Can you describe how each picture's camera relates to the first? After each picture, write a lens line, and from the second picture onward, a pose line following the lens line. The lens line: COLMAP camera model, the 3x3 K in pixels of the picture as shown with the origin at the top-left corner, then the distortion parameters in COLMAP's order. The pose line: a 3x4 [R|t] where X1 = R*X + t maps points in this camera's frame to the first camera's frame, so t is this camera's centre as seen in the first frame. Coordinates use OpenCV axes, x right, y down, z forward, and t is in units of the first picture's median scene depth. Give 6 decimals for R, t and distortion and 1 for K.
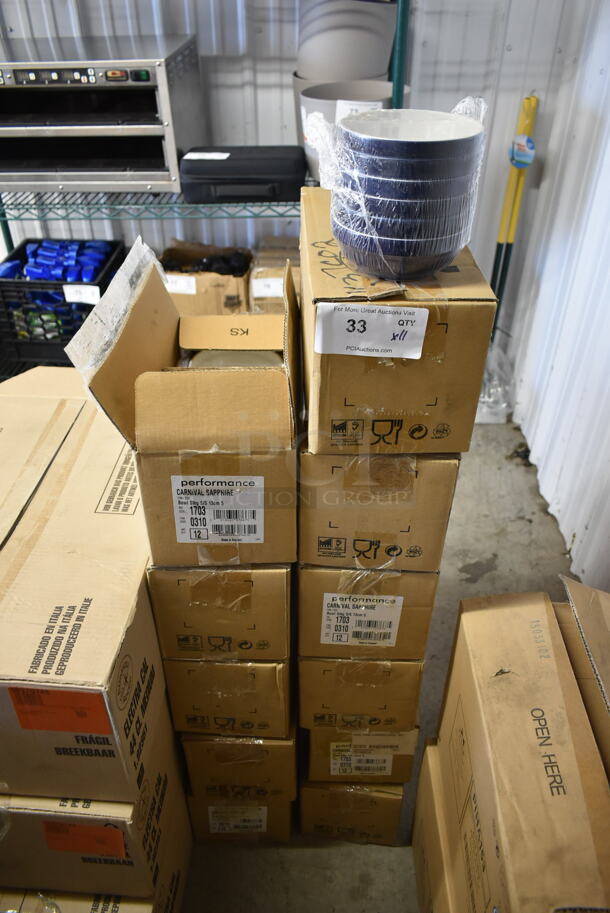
lens RADIAL K [[682.8, 0, 303.4], [0, 682.8, 442.7], [0, 0, 1]] dist [-0.006826, 0.002542]
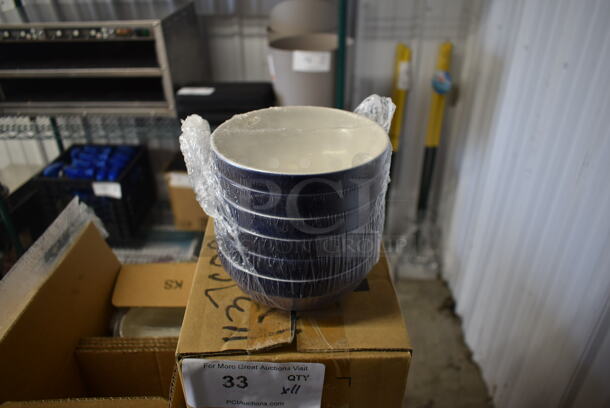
lens RADIAL K [[456.2, 0, 305.0], [0, 456.2, 204.0], [0, 0, 1]] dist [-0.006826, 0.002542]
pose [[0.999975, -0.005036, 0.004987, 0.103363], [0.005527, 0.994563, -0.103985, -0.211034], [-0.004437, 0.104010, 0.994566, 0.297420]]
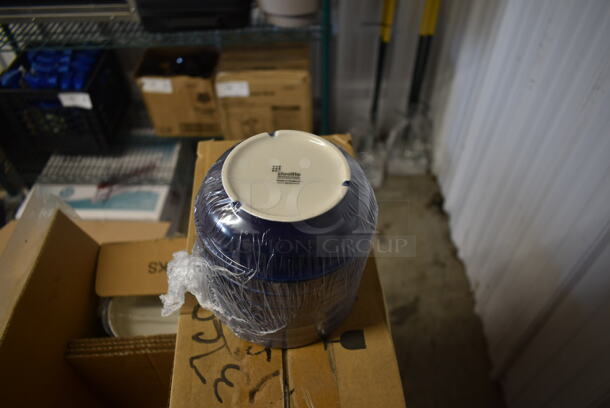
lens RADIAL K [[457.3, 0, 305.0], [0, 457.3, 204.0], [0, 0, 1]] dist [-0.005010, -0.000311]
pose [[0.998591, -0.047147, 0.024369, 0.107828], [0.041868, 0.981993, 0.184222, -0.365125], [-0.032615, -0.182942, 0.982583, 0.357561]]
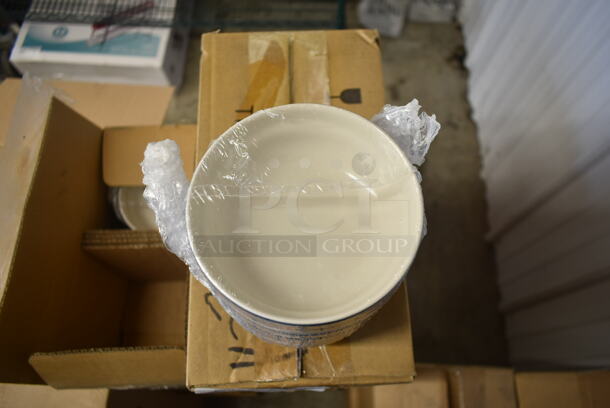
lens RADIAL K [[456.2, 0, 305.0], [0, 456.2, 204.0], [0, 0, 1]] dist [-0.006826, 0.002542]
pose [[0.999900, -0.014102, -0.000573, 0.101748], [0.012374, 0.856435, 0.516106, -0.431718], [-0.006787, -0.516062, 0.856524, 0.416065]]
